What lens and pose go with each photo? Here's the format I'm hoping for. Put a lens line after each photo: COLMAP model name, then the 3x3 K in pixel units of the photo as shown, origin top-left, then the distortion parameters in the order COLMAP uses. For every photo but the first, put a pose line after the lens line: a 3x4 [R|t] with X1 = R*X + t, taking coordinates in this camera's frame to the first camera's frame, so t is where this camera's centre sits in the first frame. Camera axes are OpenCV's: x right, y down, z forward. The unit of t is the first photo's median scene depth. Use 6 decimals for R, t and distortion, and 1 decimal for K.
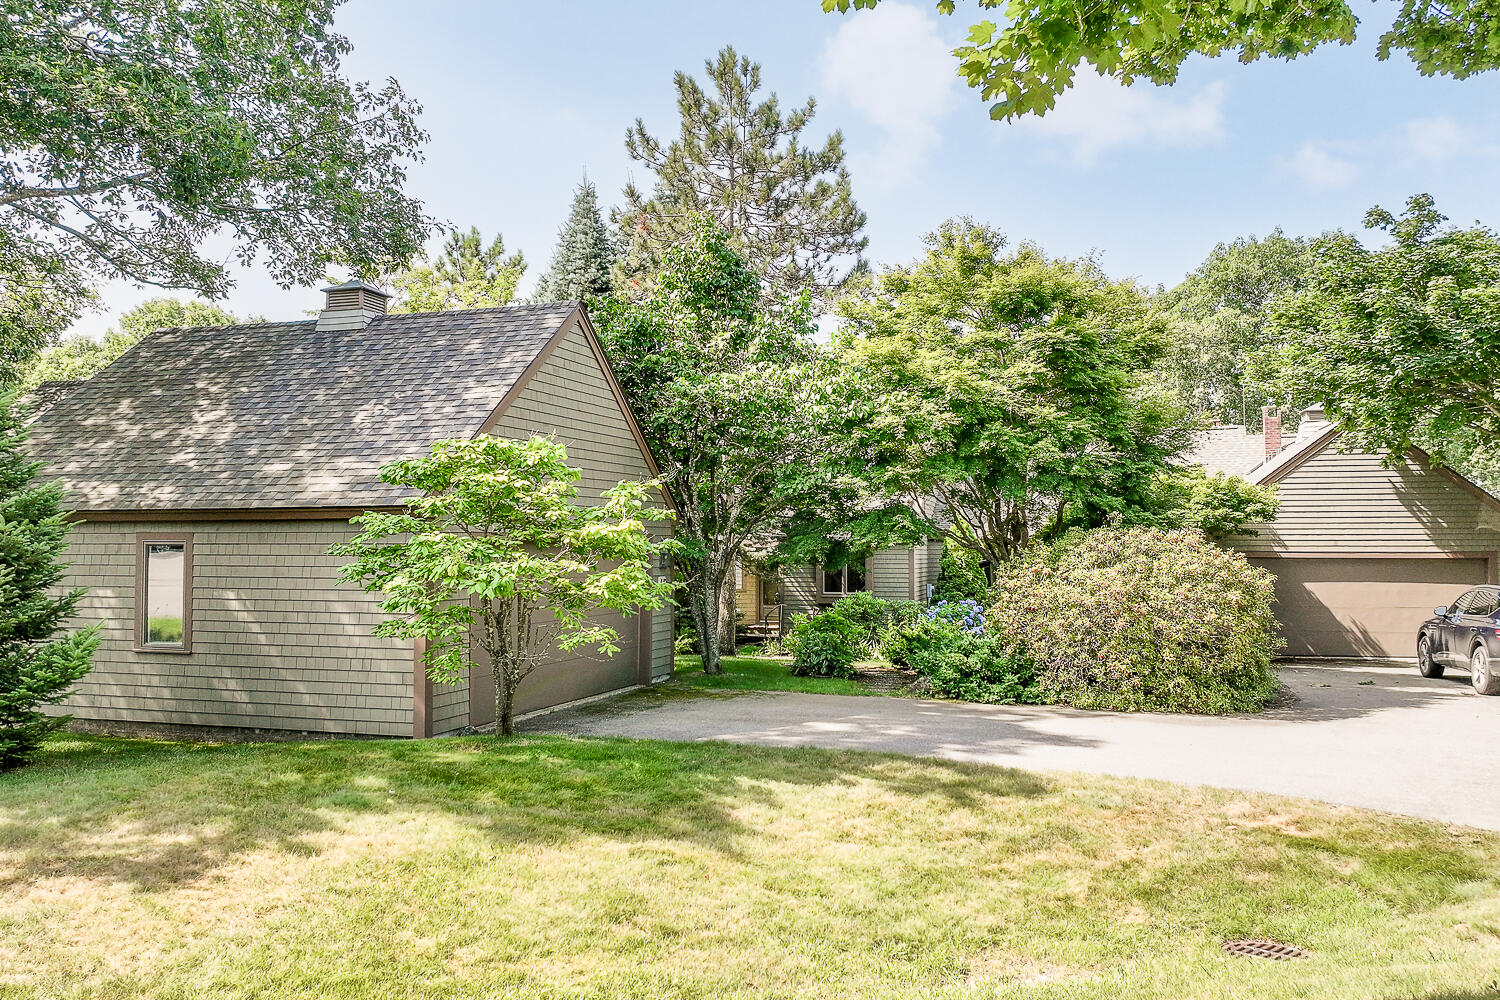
lens RADIAL K [[1262.2, 0, 750.0], [0, 1262.2, 500.0], [0, 0, 1]] dist [0.003550, -0.000126]
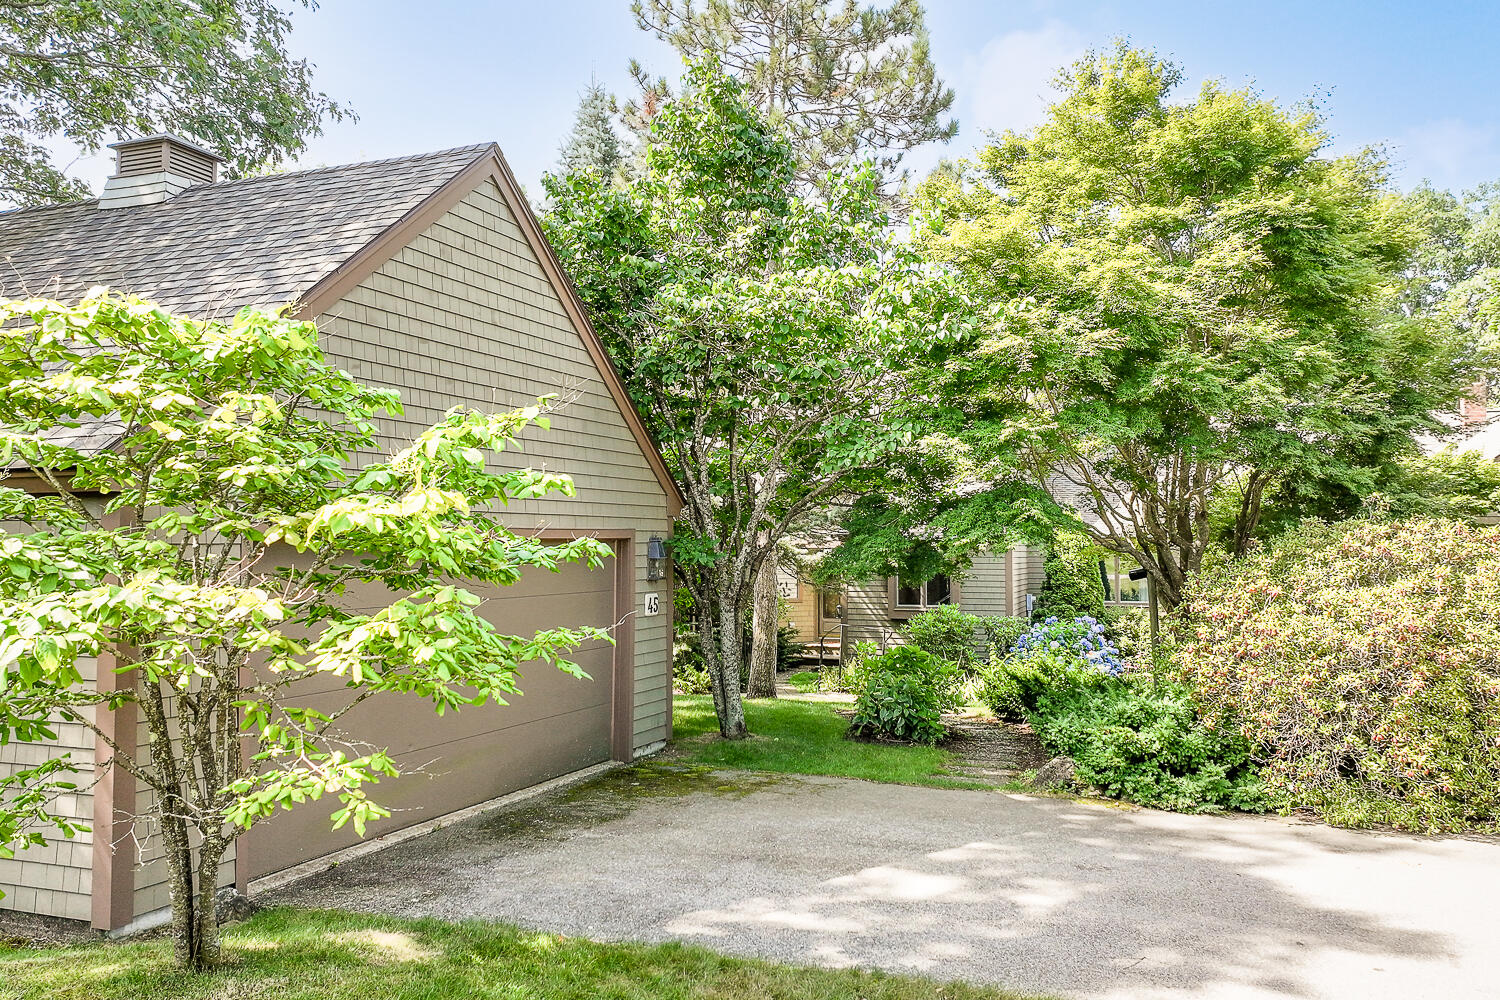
lens RADIAL K [[1250.1, 0, 749.5], [0, 1250.1, 475.2], [0, 0, 1]] dist [-0.032950, 0.002596]
pose [[0.998328, -0.001578, -0.057783, 0.020085], [0.000459, 0.999812, -0.019386, 0.012246], [0.057803, 0.019327, 0.998141, 0.375306]]
